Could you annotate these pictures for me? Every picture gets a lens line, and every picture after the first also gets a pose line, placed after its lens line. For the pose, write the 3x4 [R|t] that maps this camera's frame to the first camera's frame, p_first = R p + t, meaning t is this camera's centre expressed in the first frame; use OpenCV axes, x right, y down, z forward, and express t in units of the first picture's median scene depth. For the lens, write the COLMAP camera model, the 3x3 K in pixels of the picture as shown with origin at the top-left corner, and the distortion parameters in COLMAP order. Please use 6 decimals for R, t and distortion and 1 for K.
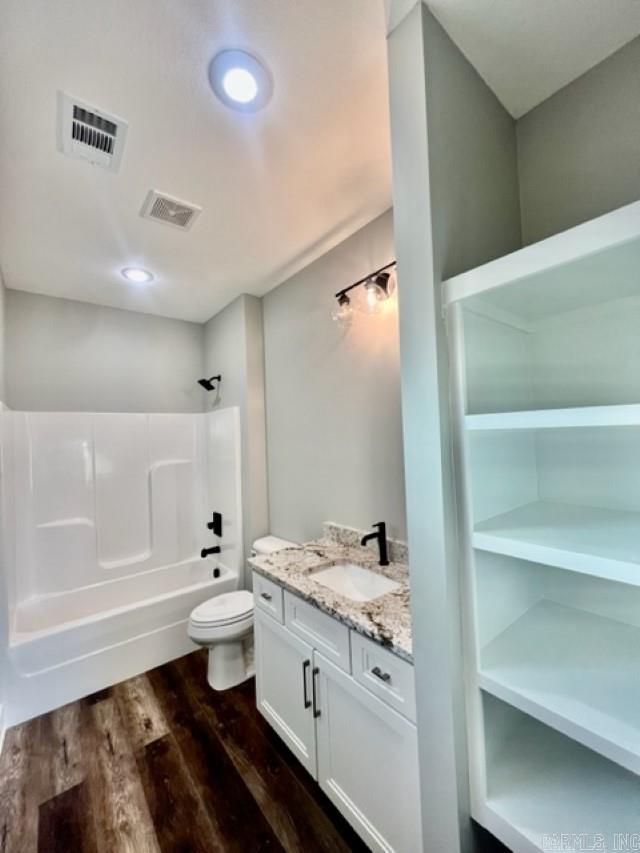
lens RADIAL K [[342.2, 0, 321.2], [0, 342.2, 425.0], [0, 0, 1]] dist [-0.002578, 0.000258]
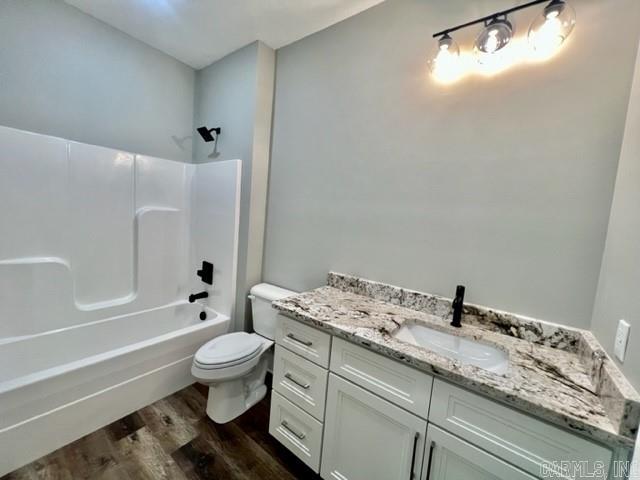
lens RADIAL K [[254.4, 0, 332.0], [0, 254.4, 243.0], [0, 0, 1]] dist [0.000531, 0.000469]
pose [[0.953977, 0.088418, 0.286548, -0.175539], [-0.126416, 0.985064, 0.116910, 0.061264], [-0.271931, -0.147754, 0.950906, 0.161055]]
